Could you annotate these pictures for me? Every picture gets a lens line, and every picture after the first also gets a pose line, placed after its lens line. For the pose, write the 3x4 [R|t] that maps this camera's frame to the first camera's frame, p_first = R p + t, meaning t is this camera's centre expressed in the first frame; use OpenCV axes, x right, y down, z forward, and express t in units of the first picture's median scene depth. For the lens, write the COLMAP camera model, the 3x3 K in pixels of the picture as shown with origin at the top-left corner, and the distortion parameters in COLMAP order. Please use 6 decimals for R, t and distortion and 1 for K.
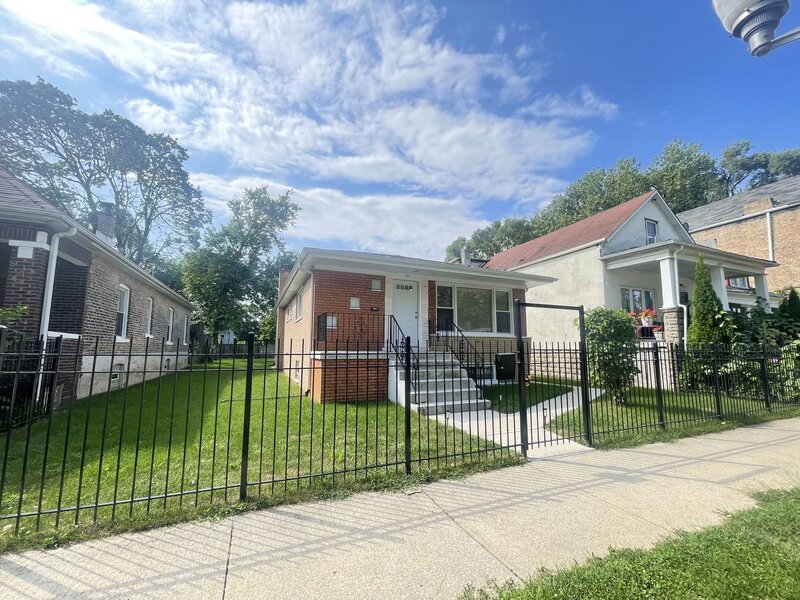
lens RADIAL K [[331.1, 0, 399.1], [0, 331.1, 311.8], [0, 0, 1]] dist [-0.000657, -0.000194]
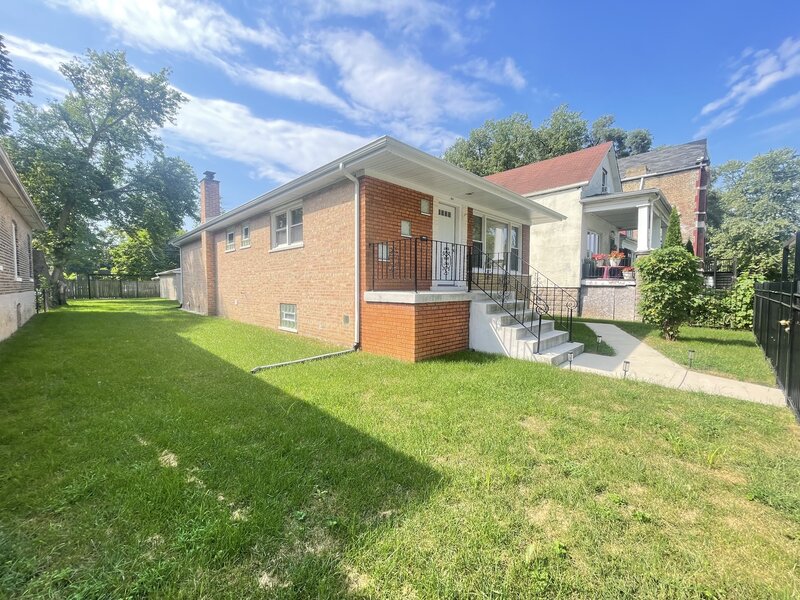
lens RADIAL K [[323.1, 0, 400.0], [0, 323.1, 300.0], [0, 0, 1]] dist [-0.001432, 0.000180]
pose [[0.931239, -0.018081, 0.363960, -0.197346], [-0.039199, 0.988003, 0.149379, 0.011989], [-0.362294, -0.153375, 0.919358, 0.139904]]
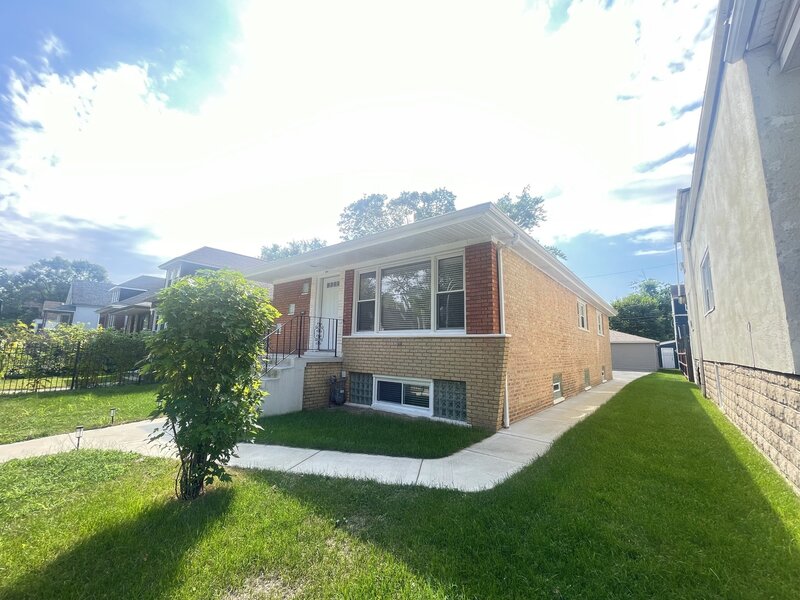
lens RADIAL K [[323.1, 0, 400.0], [0, 323.1, 300.0], [0, 0, 1]] dist [-0.001432, 0.000180]
pose [[0.456275, -0.125875, -0.880891, 0.447476], [0.076274, 0.991833, -0.102221, 0.037201], [0.886564, -0.020548, 0.462150, 0.389729]]
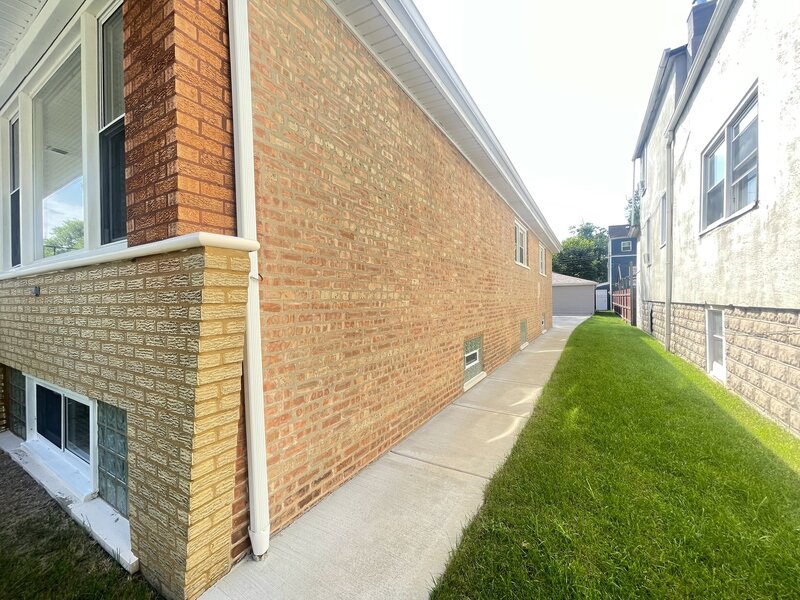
lens RADIAL K [[323.1, 0, 400.0], [0, 323.1, 300.0], [0, 0, 1]] dist [-0.001432, 0.000180]
pose [[0.581467, -0.007051, -0.813539, 0.316037], [0.102026, 0.992700, 0.064318, 0.058627], [0.807147, -0.120401, 0.577942, 0.592765]]
